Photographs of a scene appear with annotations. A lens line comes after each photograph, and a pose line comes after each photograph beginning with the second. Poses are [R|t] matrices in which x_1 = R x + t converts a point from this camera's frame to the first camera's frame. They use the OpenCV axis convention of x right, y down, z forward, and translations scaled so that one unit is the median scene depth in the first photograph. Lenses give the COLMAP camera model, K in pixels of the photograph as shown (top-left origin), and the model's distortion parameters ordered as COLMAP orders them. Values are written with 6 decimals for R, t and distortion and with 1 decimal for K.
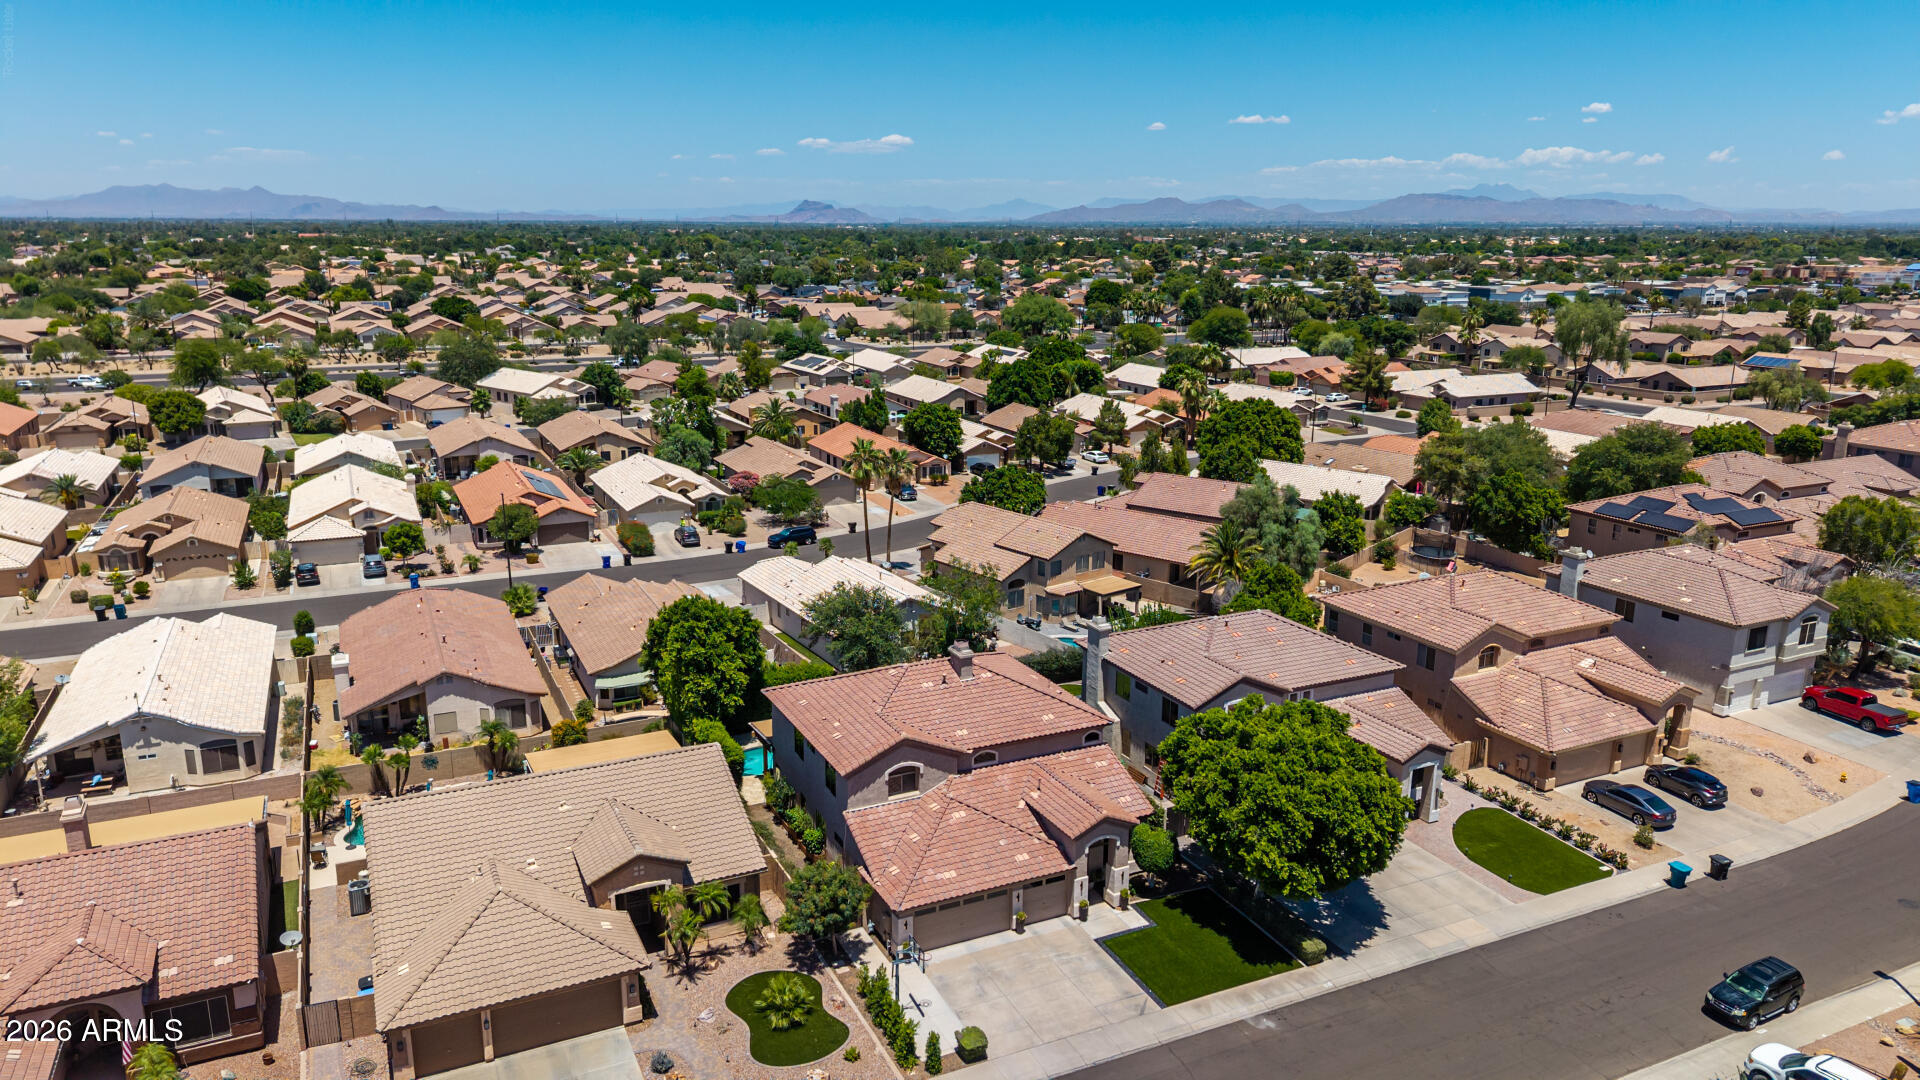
lens RADIAL K [[1279.8, 0, 954.0], [0, 1279.8, 555.8], [0, 0, 1]] dist [0.030595, -0.034655]
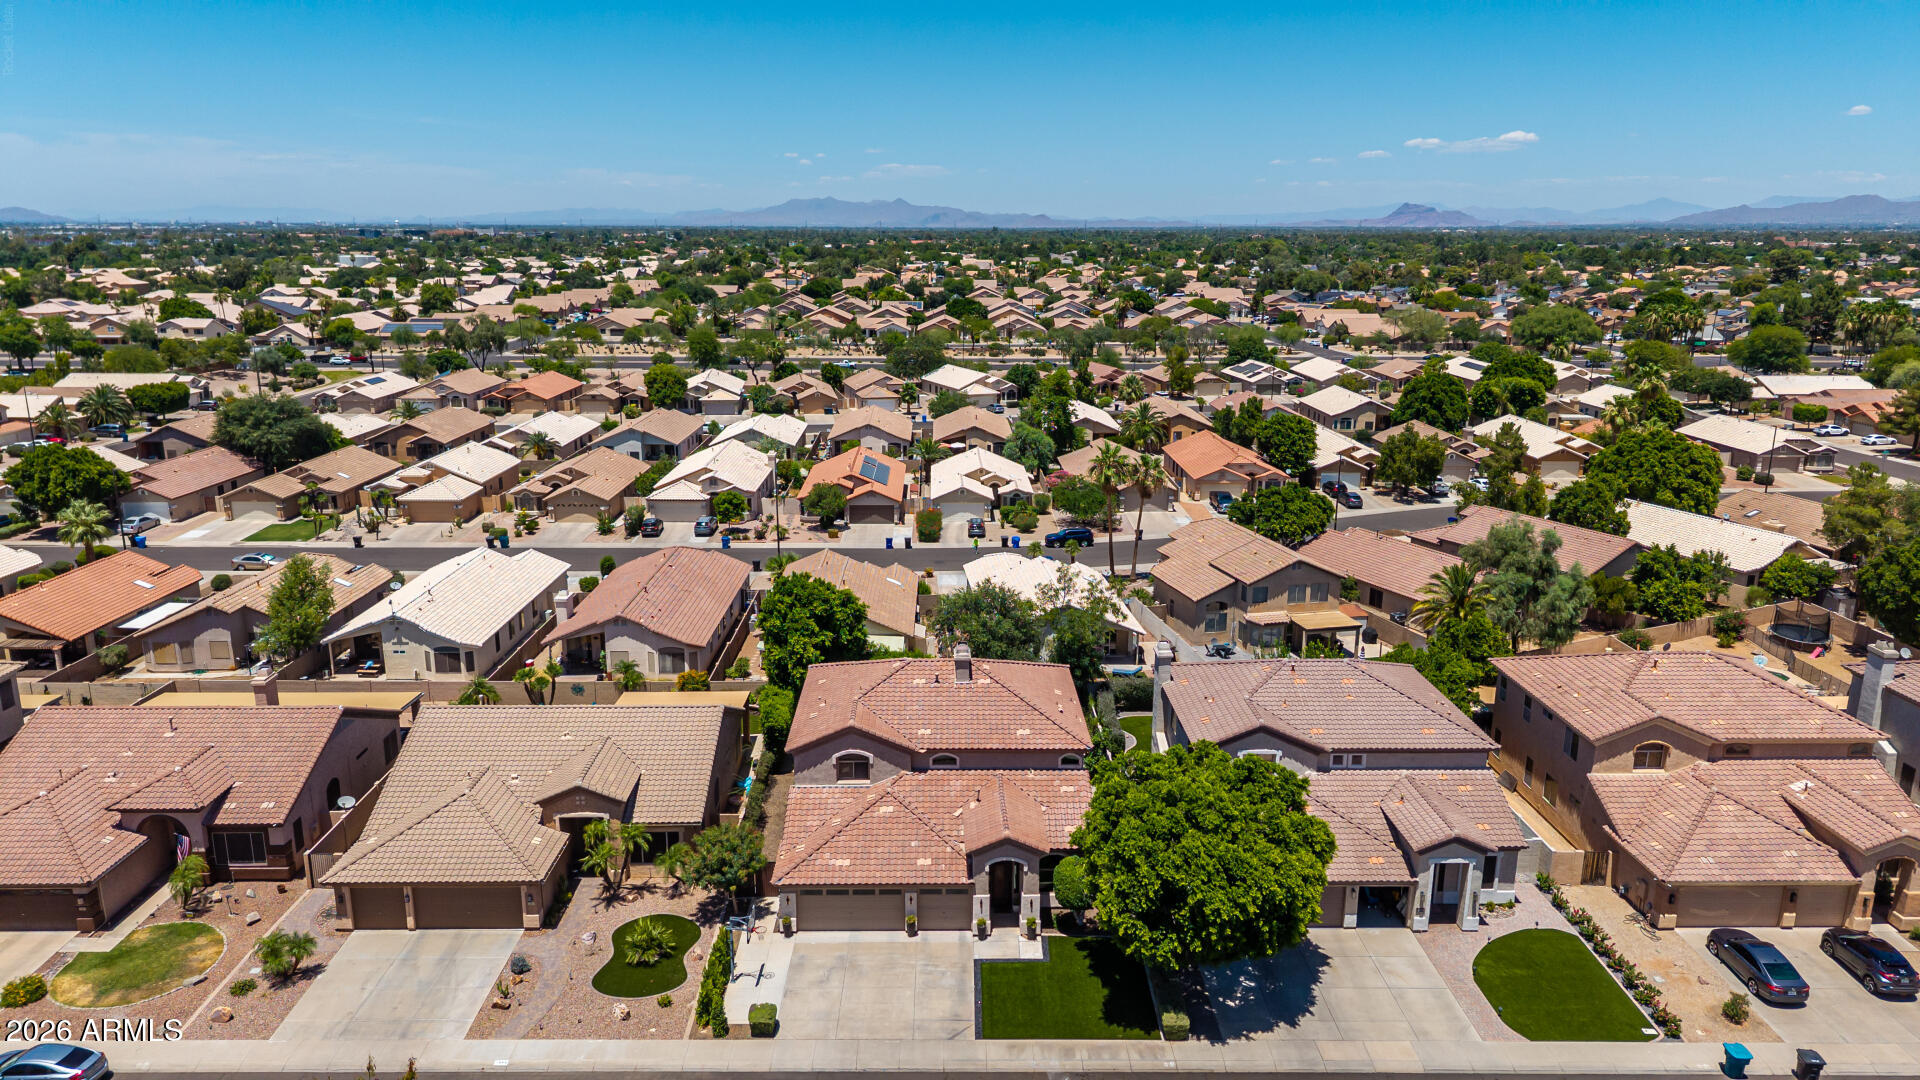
lens RADIAL K [[1279.8, 0, 957.1], [0, 1279.8, 542.2], [0, 0, 1]] dist [0.030595, -0.034655]
pose [[0.903957, 0.098700, -0.416076, 0.325200], [-0.104348, 0.994498, 0.009207, -0.016975], [0.414695, 0.035094, 0.909283, 0.064812]]
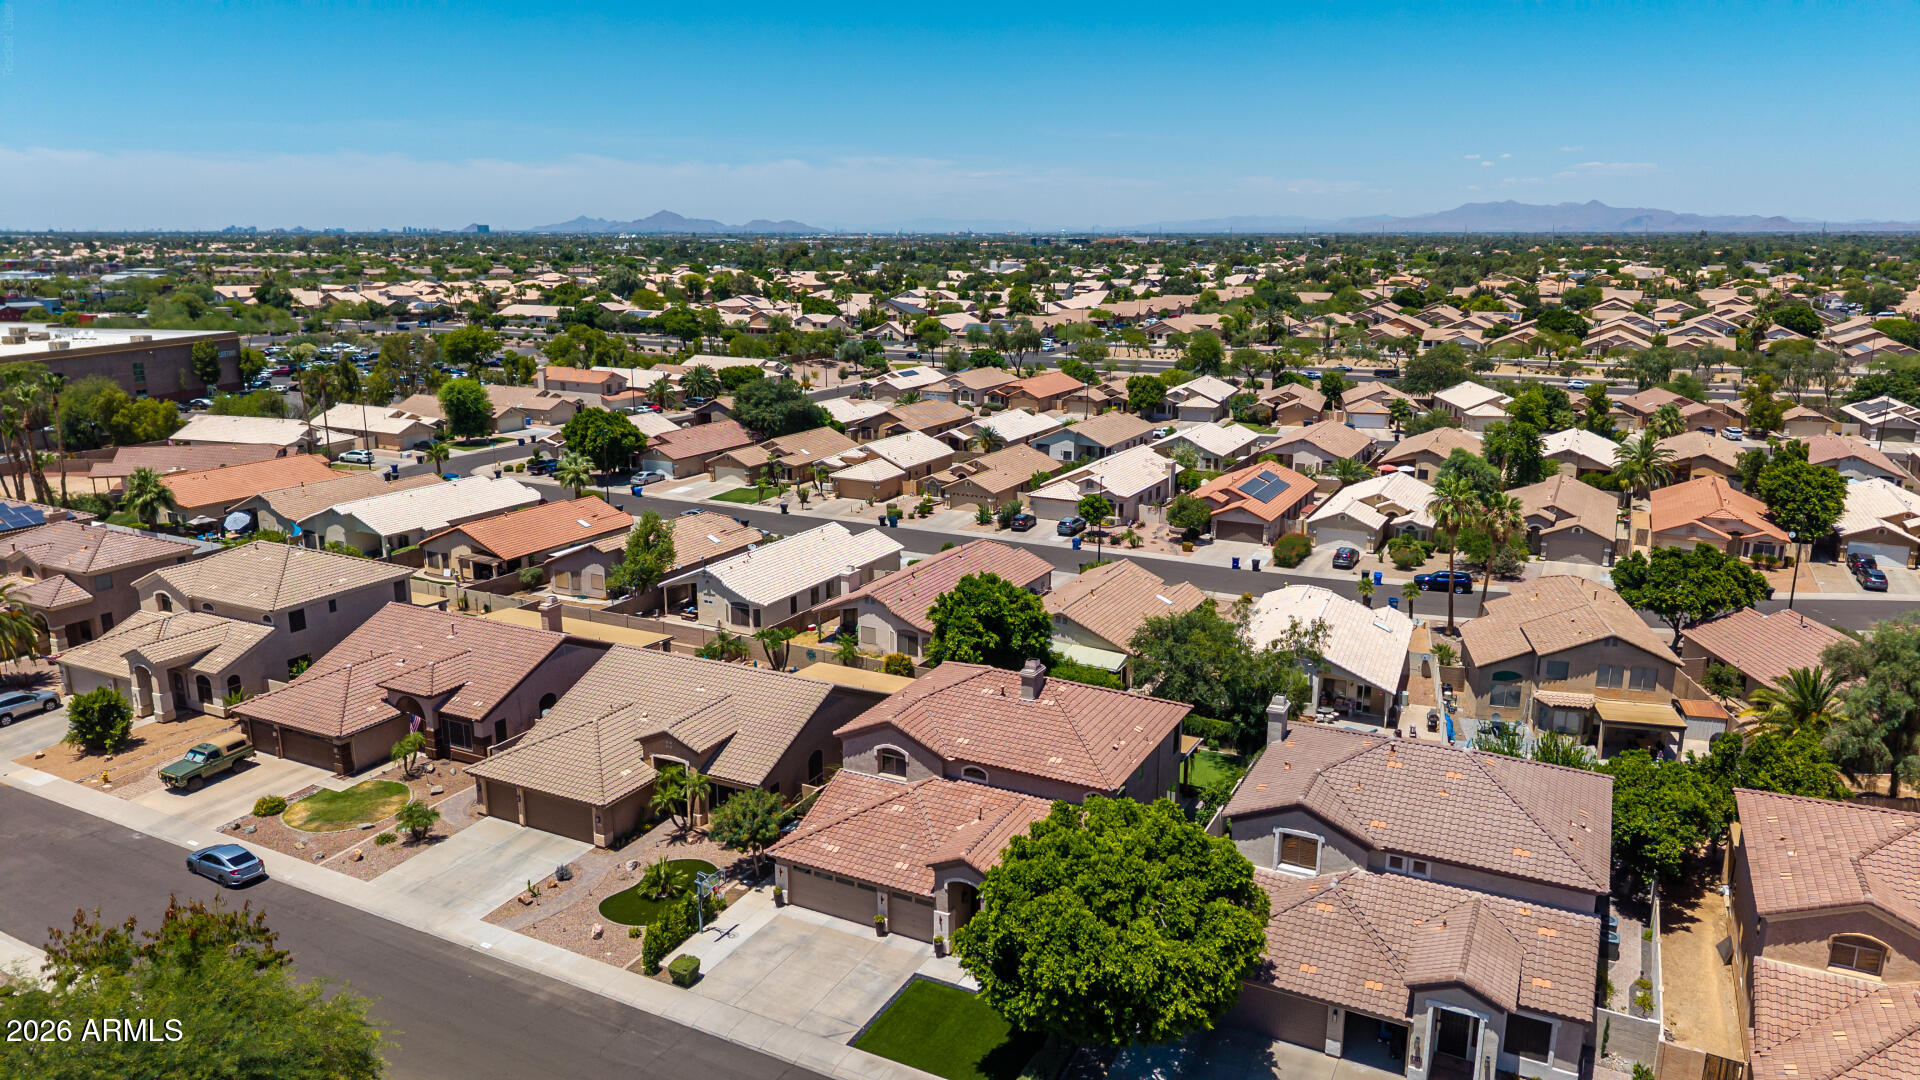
lens RADIAL K [[1279.8, 0, 963.9], [0, 1279.8, 554.8], [0, 0, 1]] dist [0.030595, -0.034655]
pose [[0.594023, 0.189231, -0.781874, 0.566756], [-0.197358, 0.976517, 0.086398, -0.066804], [0.779863, 0.102986, 0.617420, 0.277265]]
